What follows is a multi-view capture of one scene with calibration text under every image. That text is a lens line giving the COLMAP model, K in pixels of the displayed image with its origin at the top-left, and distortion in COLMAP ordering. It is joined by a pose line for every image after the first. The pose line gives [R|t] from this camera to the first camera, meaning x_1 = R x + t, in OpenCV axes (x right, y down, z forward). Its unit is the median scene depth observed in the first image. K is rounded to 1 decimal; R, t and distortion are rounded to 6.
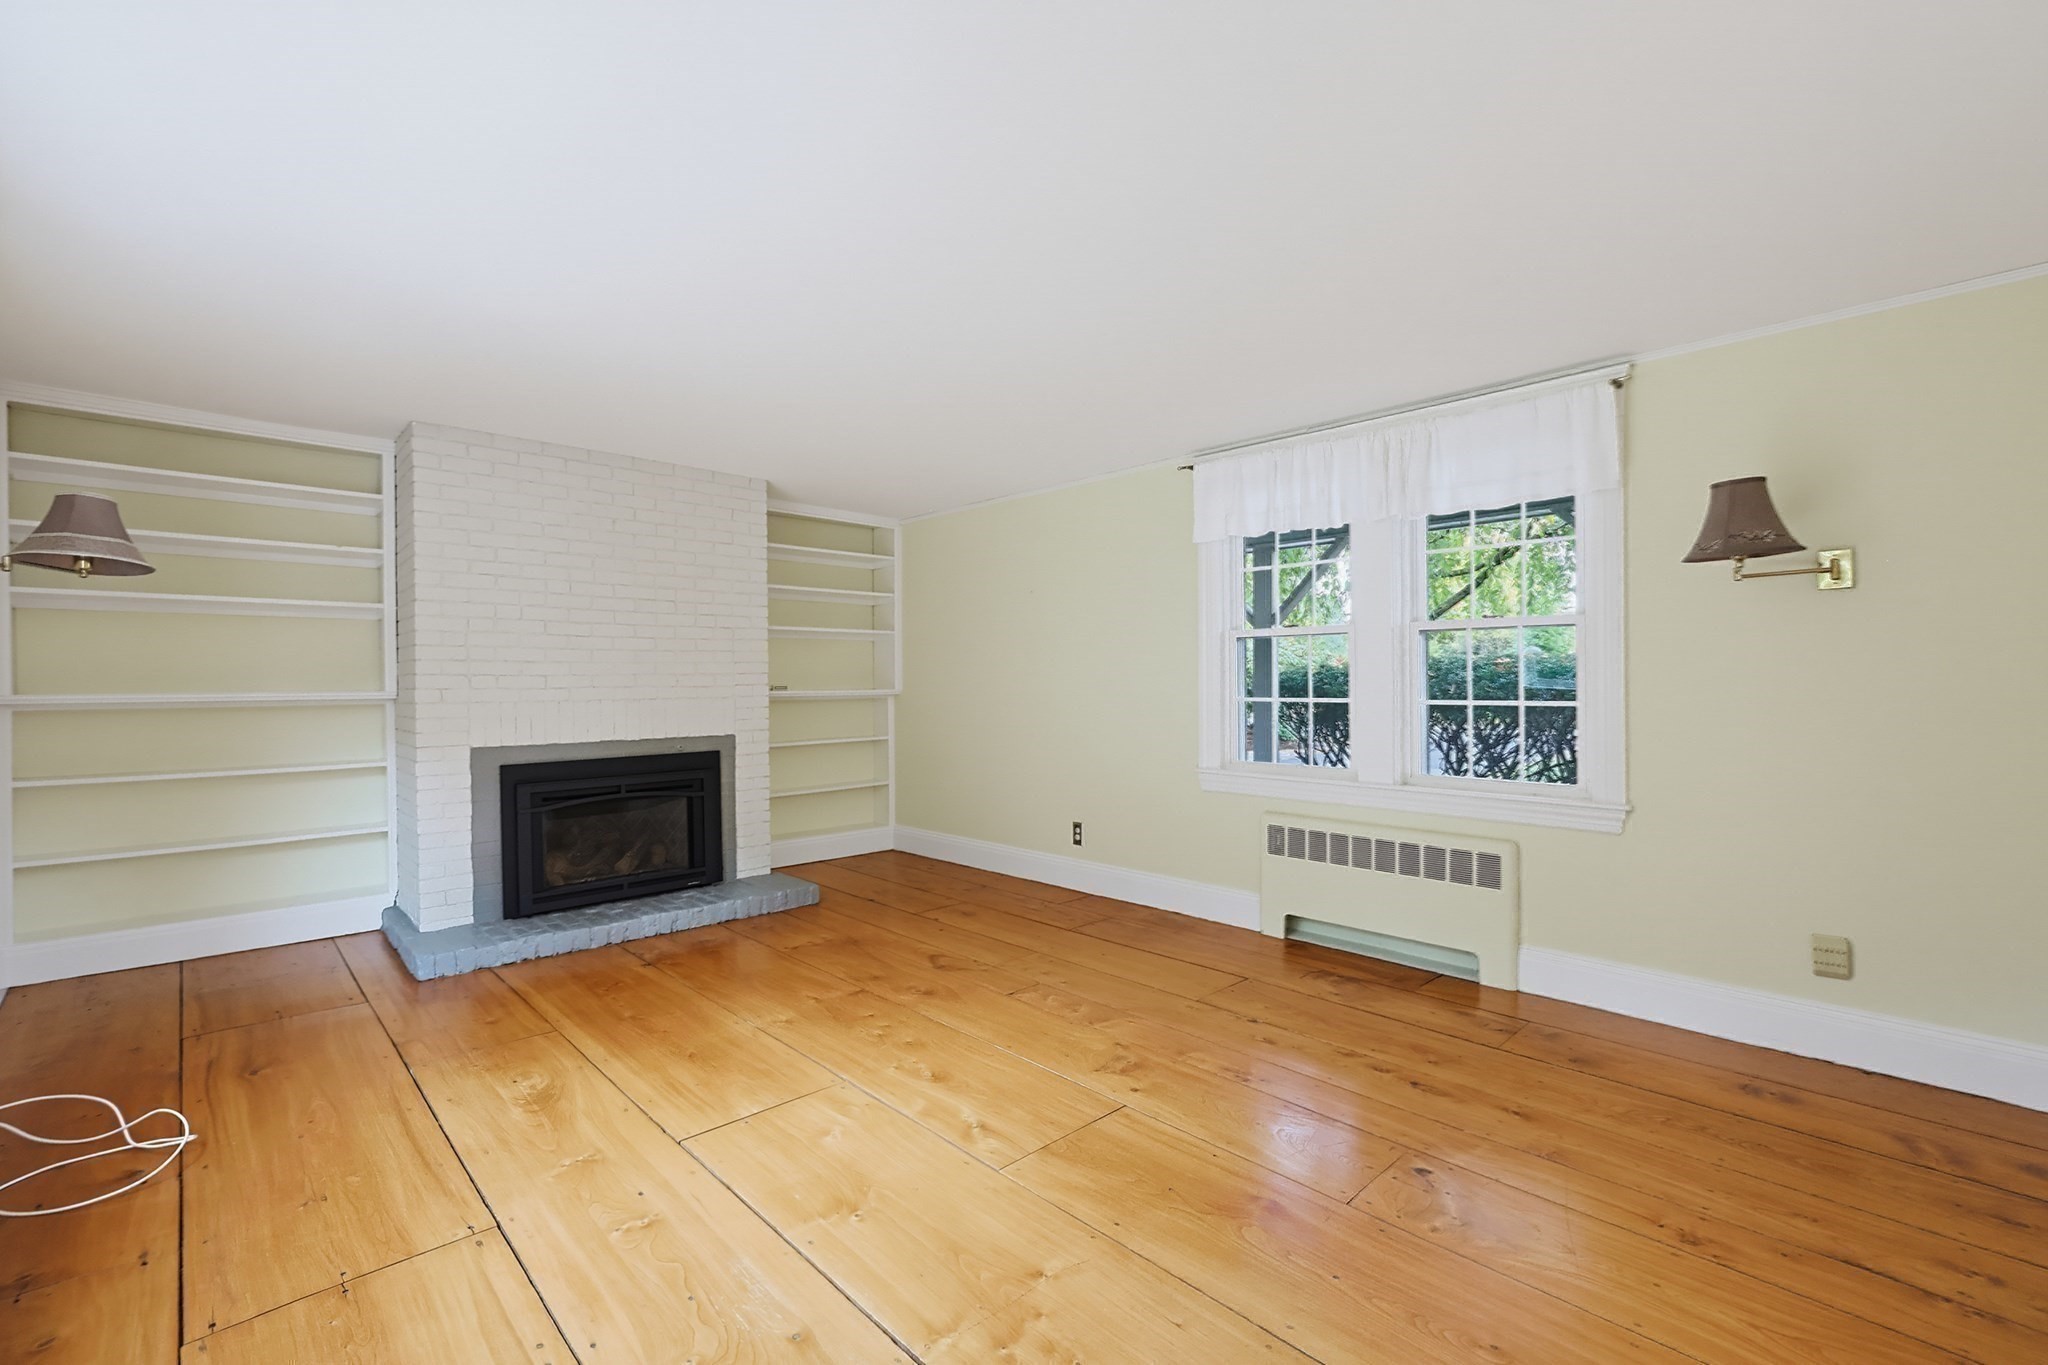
lens RADIAL K [[886.3, 0, 1027.1], [0, 886.3, 685.2], [0, 0, 1]] dist [-0.006514, -0.001104]
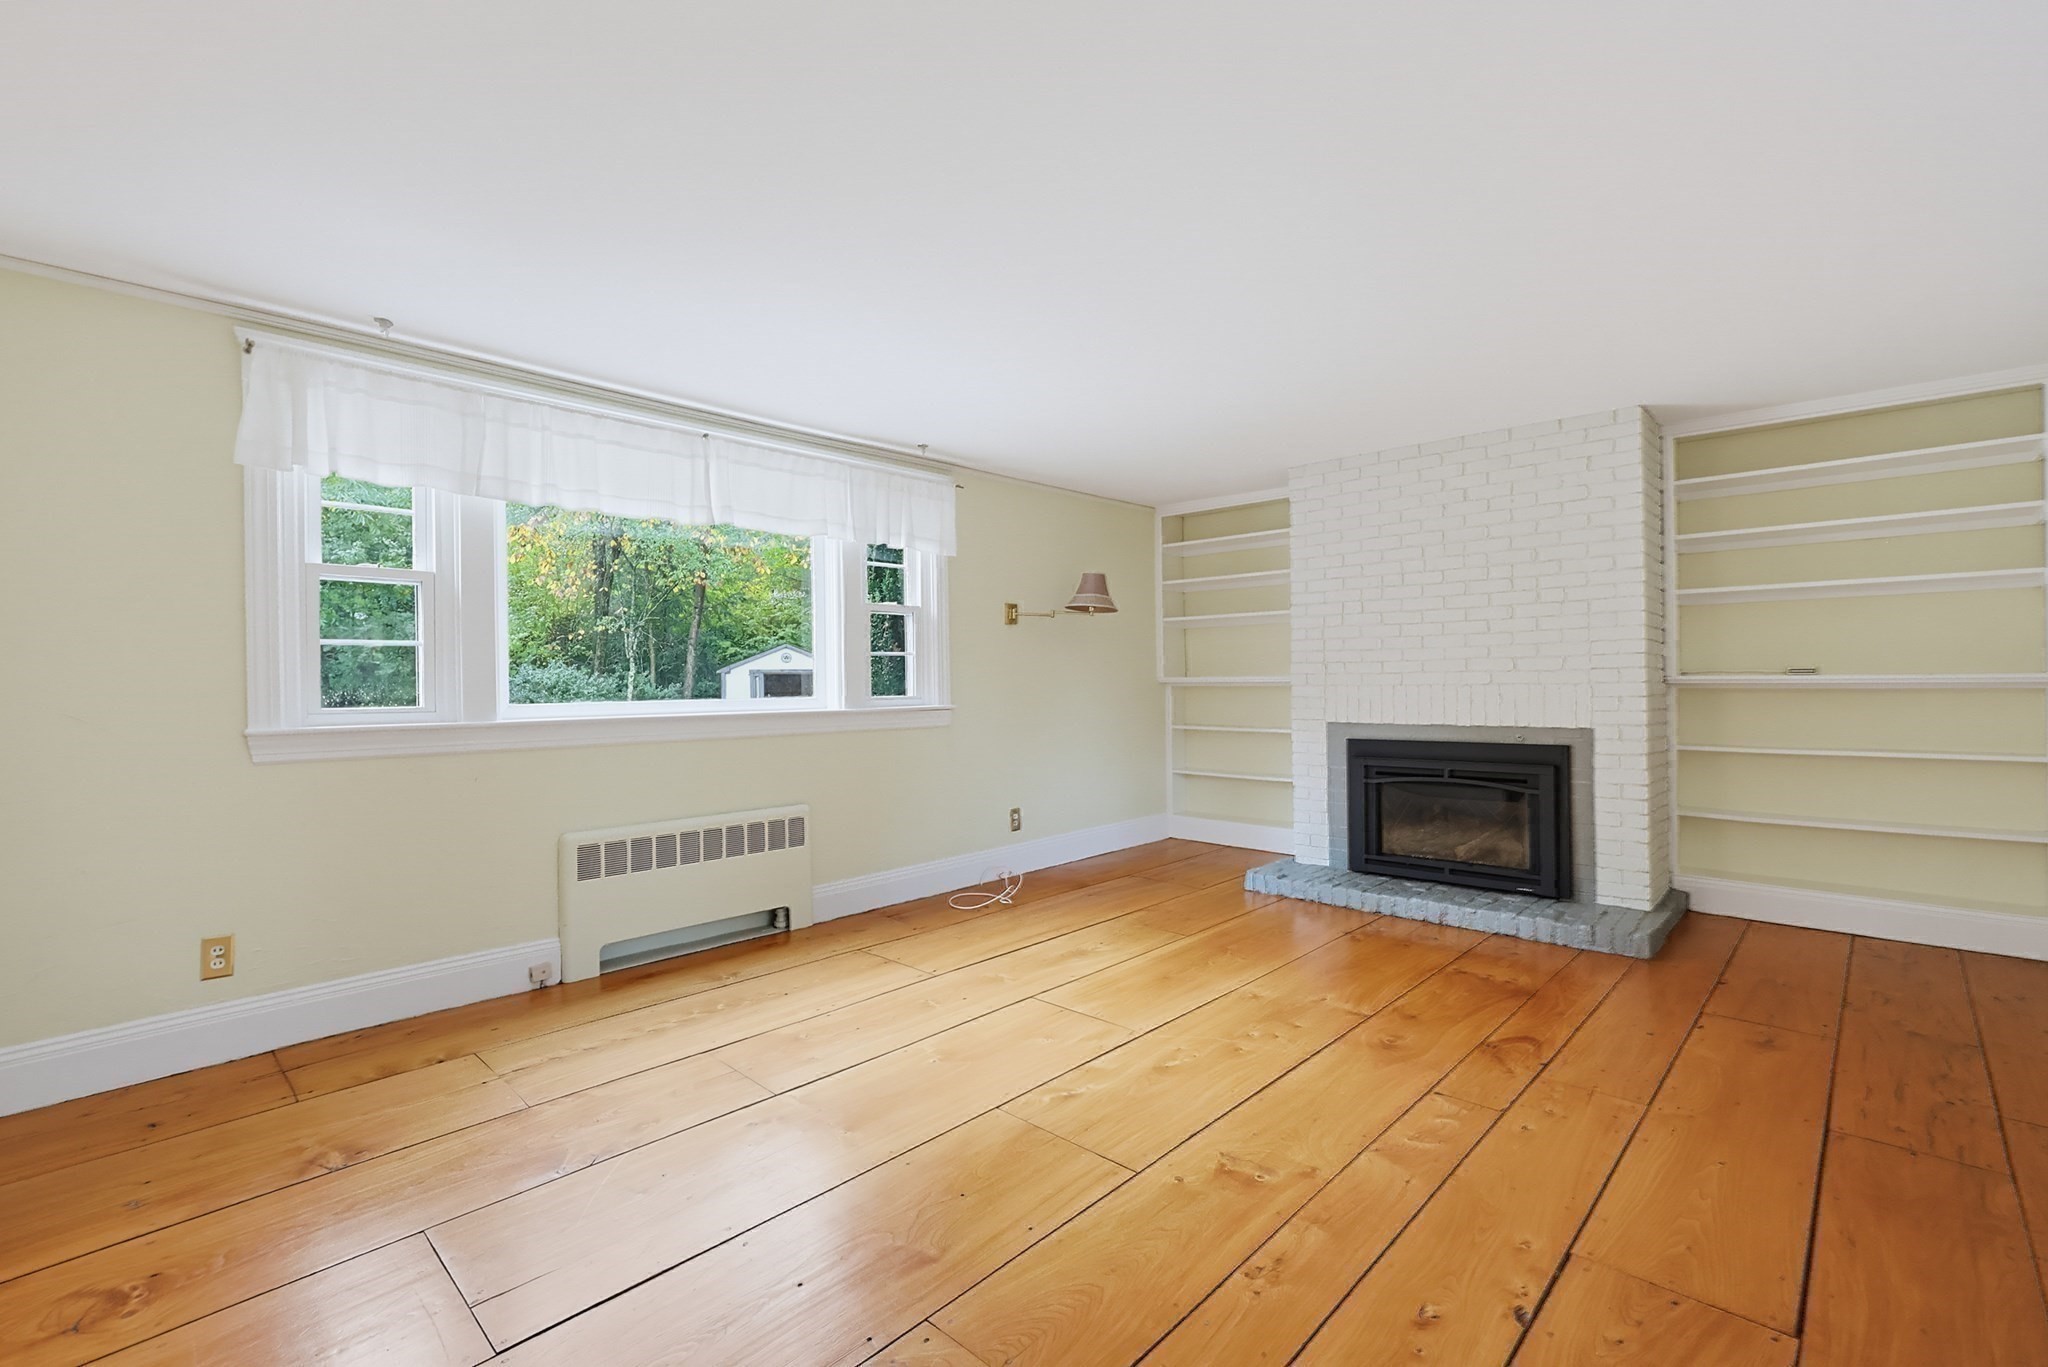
lens RADIAL K [[886.3, 0, 1019.3], [0, 886.3, 678.1], [0, 0, 1]] dist [-0.006514, -0.001104]
pose [[0.047119, 0.003703, -0.998882, 0.578045], [0.006720, 0.999969, 0.004024, 0.002522], [0.998867, -0.006902, 0.047093, 0.526054]]
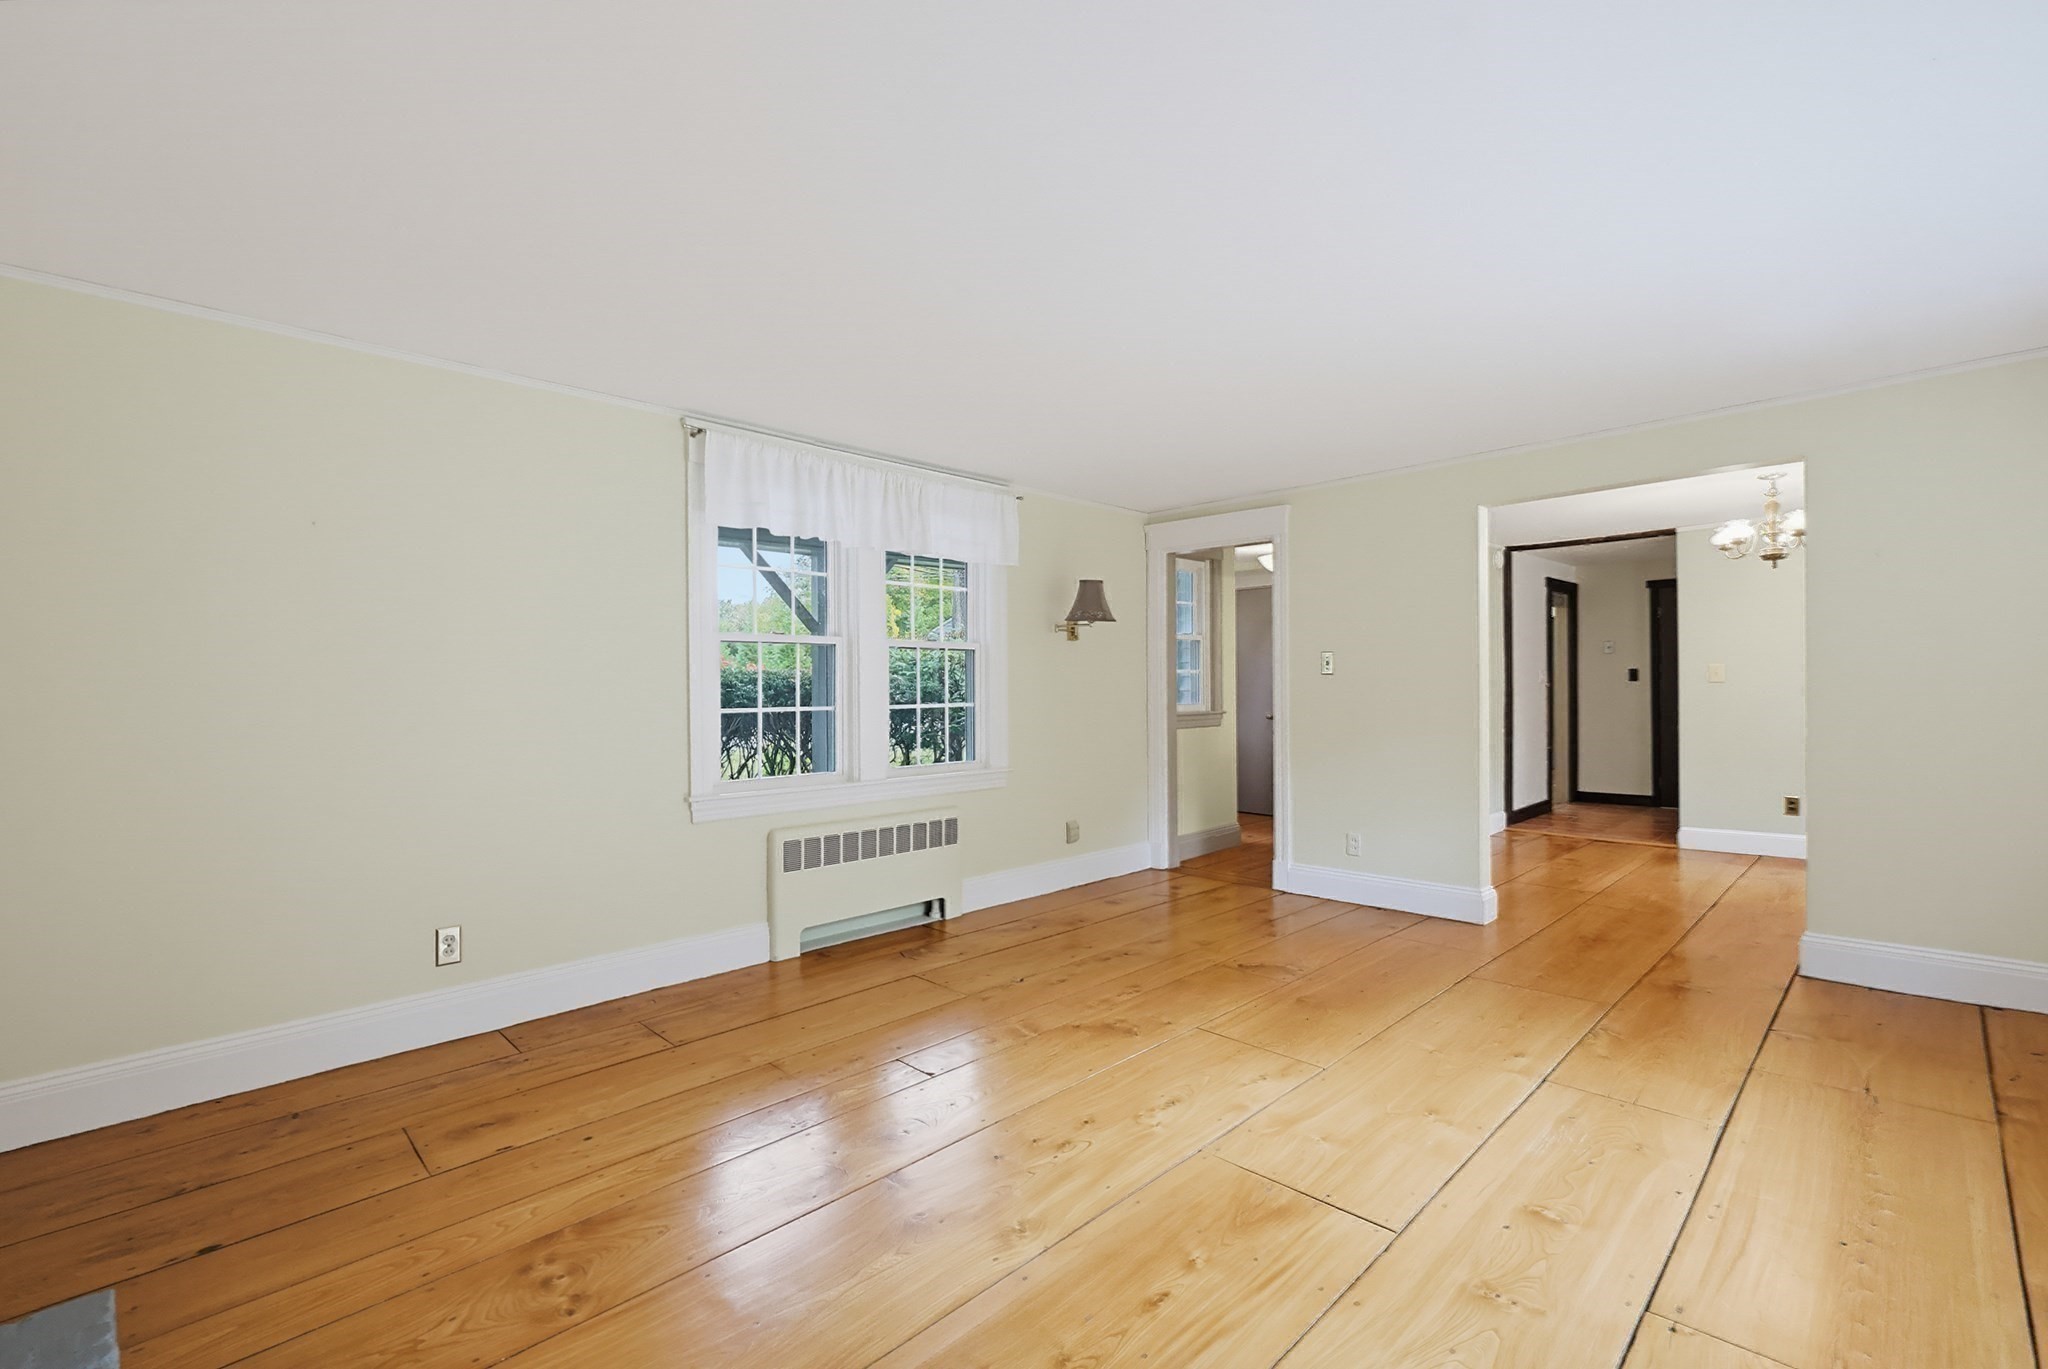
lens RADIAL K [[886.3, 0, 1030.6], [0, 886.3, 685.6], [0, 0, 1]] dist [-0.006514, -0.001104]
pose [[-0.025183, 0.004367, 0.999673, -0.705609], [0.012123, 0.999918, -0.004063, -0.002555], [-0.999609, 0.012017, -0.025234, 0.787137]]
